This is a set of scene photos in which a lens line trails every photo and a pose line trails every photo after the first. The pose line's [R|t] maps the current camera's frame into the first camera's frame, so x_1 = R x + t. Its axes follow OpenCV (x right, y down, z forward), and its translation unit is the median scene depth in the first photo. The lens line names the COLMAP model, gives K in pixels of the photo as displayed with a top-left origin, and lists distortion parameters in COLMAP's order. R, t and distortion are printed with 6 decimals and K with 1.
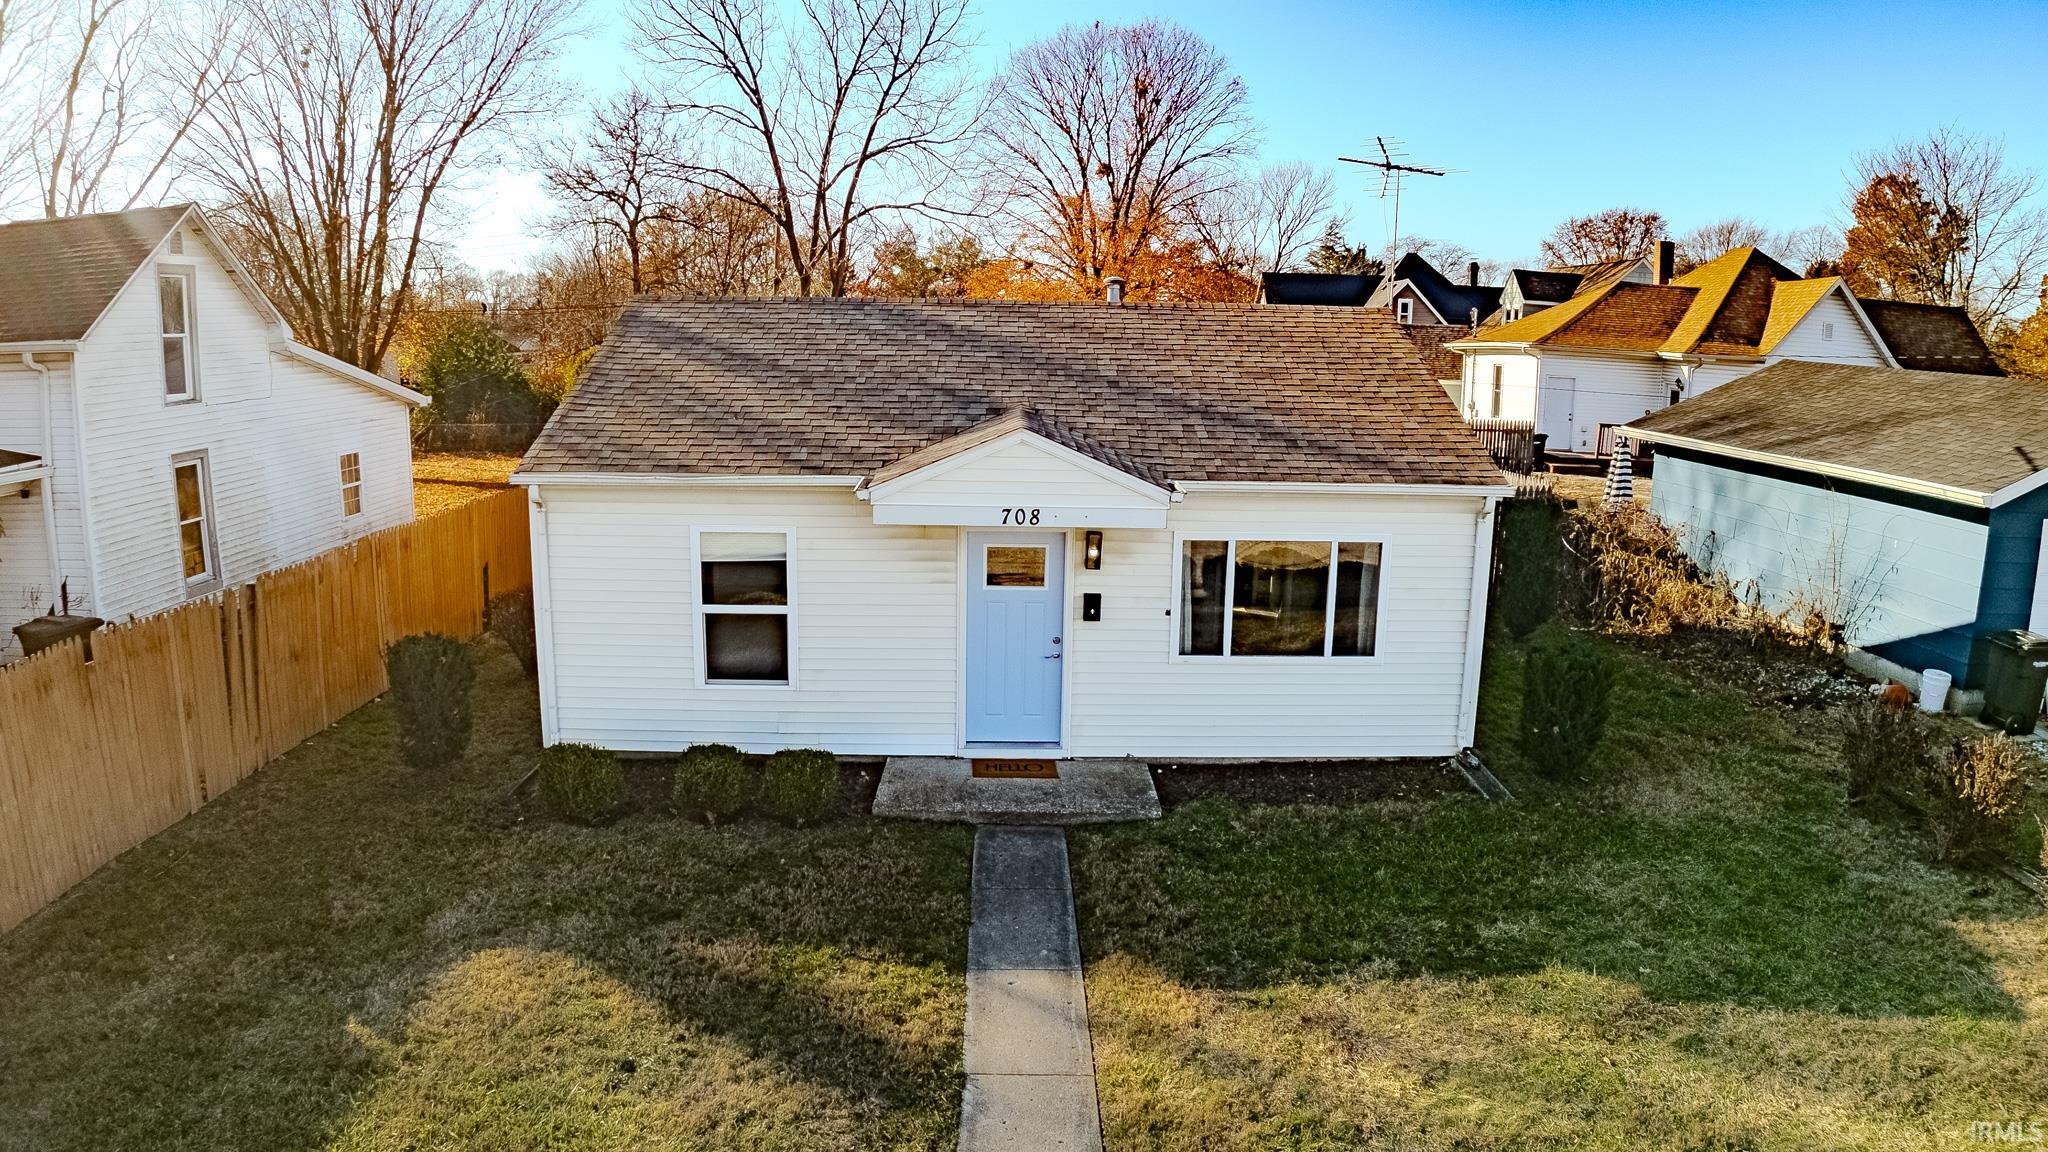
lens RADIAL K [[1275.2, 0, 1024.0], [0, 1275.2, 576.0], [0, 0, 1]] dist [-0.183465, 0.024330]
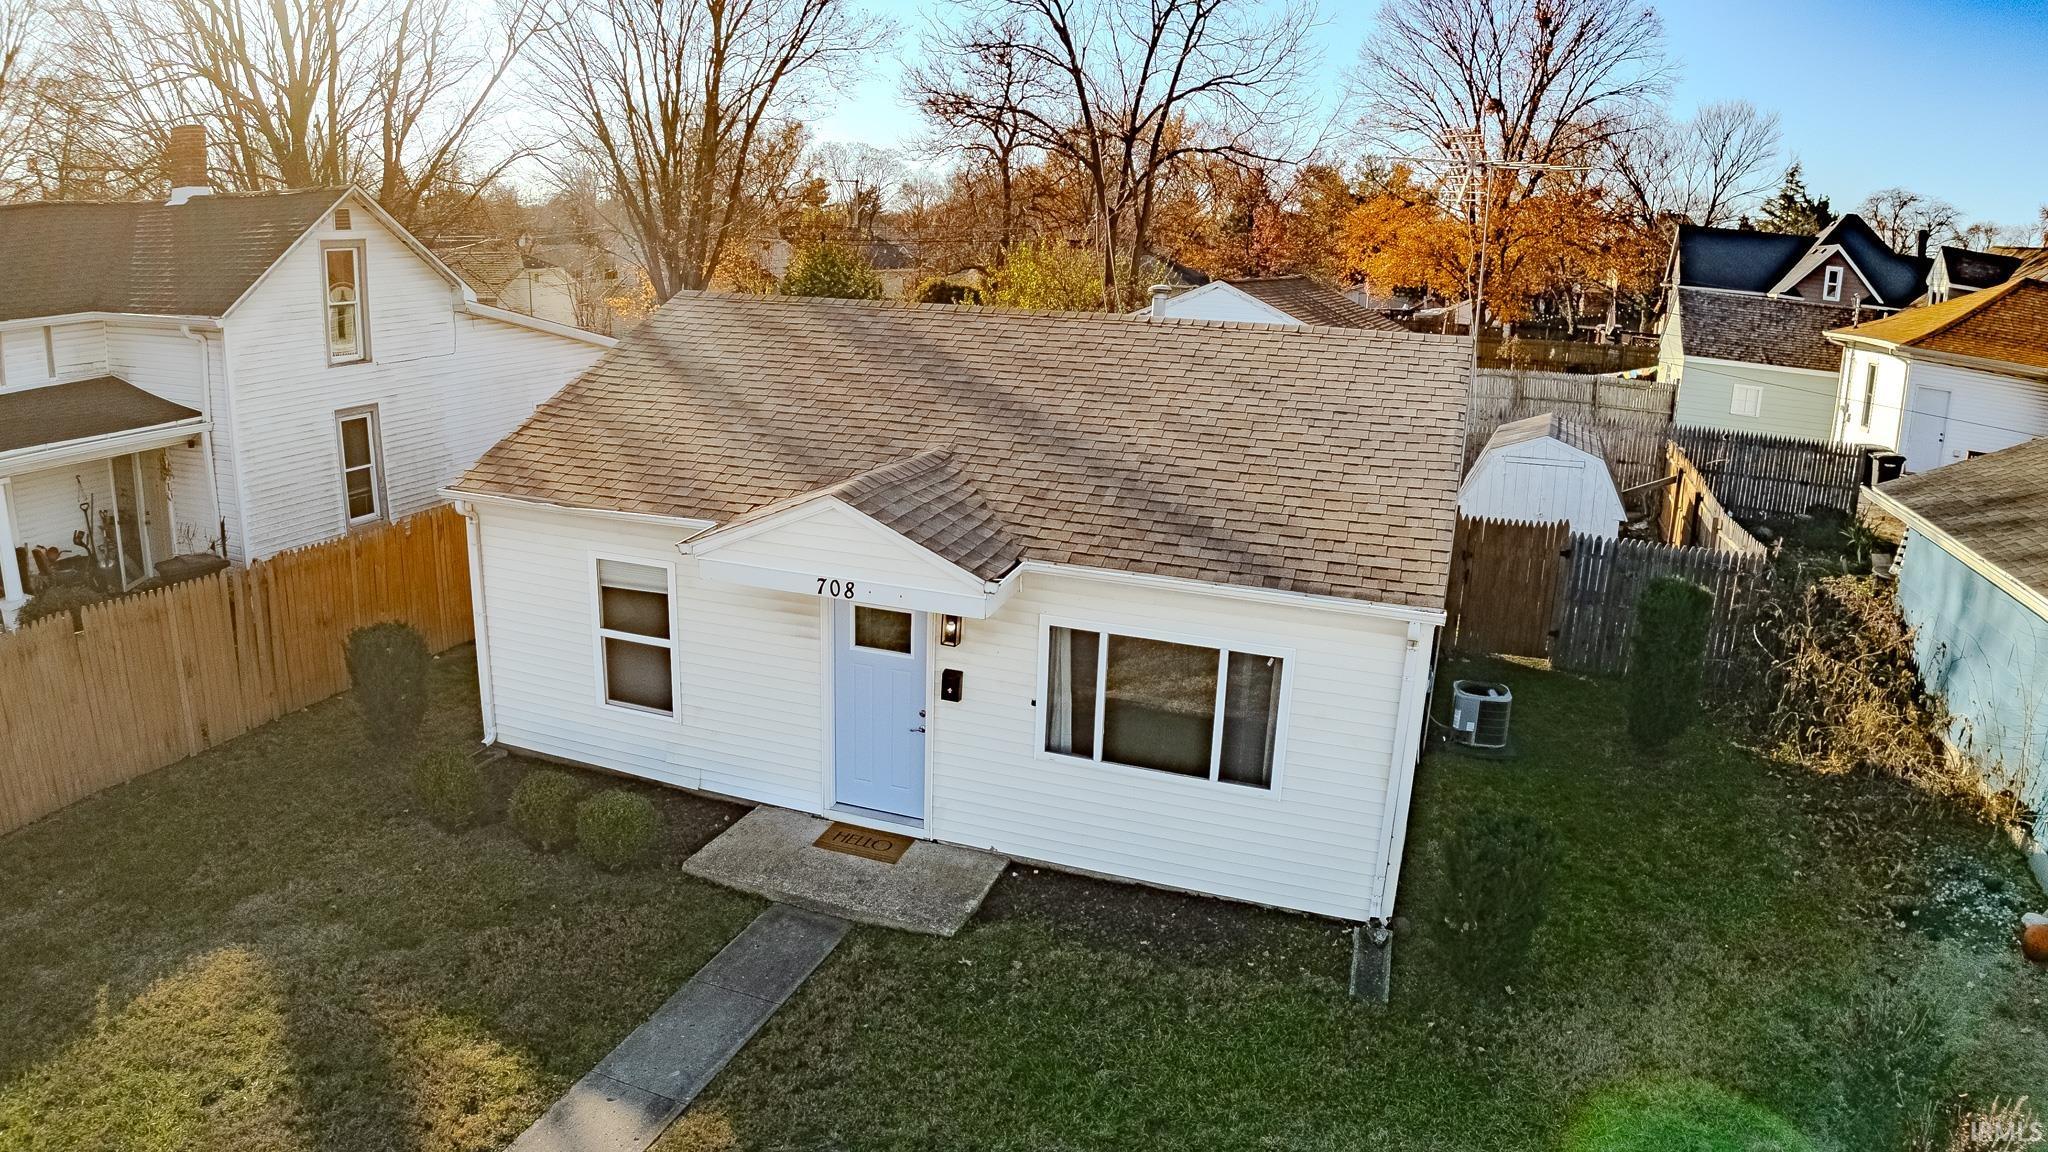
lens RADIAL K [[1275.2, 0, 1024.0], [0, 1275.2, 576.0], [0, 0, 1]] dist [-0.183465, 0.024330]
pose [[0.931978, 0.111411, -0.344969, 0.393776], [-0.087575, 0.992612, 0.083979, -0.129492], [0.351777, -0.048056, 0.934850, 0.174737]]
